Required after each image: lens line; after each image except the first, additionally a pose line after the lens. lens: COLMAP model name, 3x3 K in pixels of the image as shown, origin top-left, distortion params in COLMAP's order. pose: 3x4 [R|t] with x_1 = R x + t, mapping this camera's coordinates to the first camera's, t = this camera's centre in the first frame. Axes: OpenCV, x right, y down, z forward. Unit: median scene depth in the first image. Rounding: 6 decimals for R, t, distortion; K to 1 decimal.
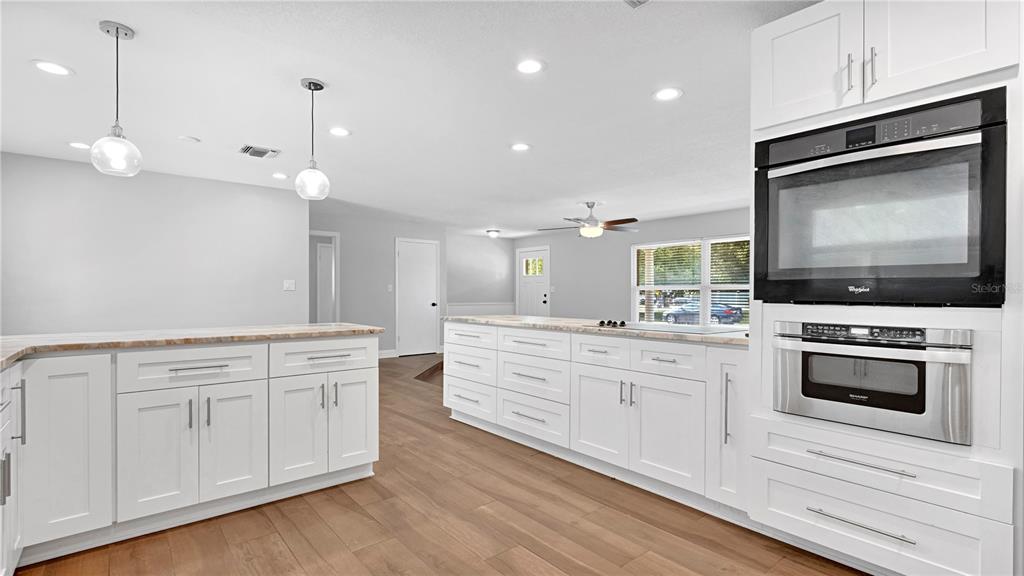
lens RADIAL K [[476.4, 0, 511.4], [0, 476.4, 300.1], [0, 0, 1]] dist [0.000346, 0.002559]
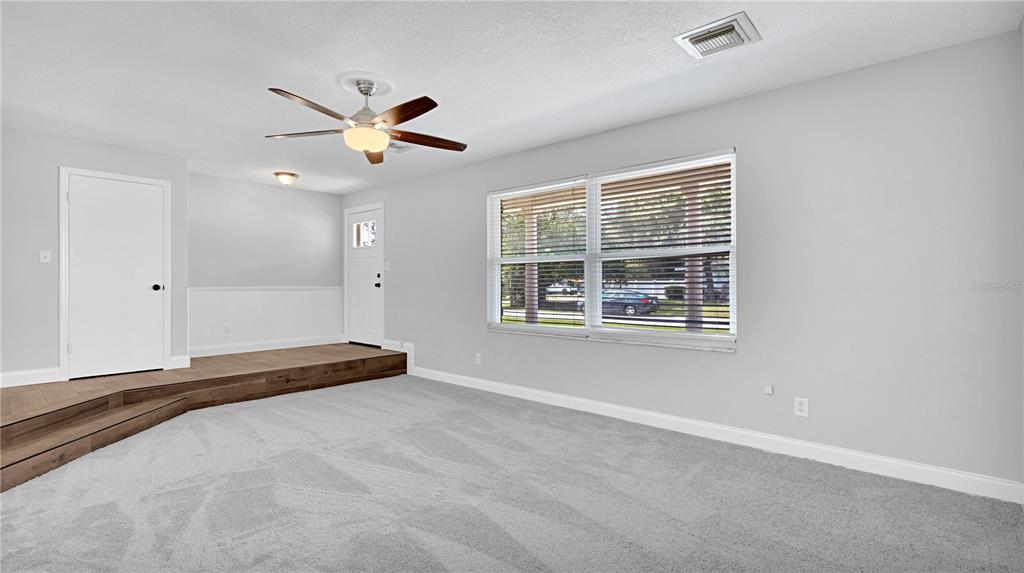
lens RADIAL K [[476.4, 0, 506.5], [0, 476.4, 277.5], [0, 0, 1]] dist [0.000346, 0.002559]
pose [[0.990409, 0.002309, 0.138150, 0.634118], [0.001489, 0.999624, -0.027384, 0.046901], [-0.138161, 0.027327, 0.990033, 1.229088]]
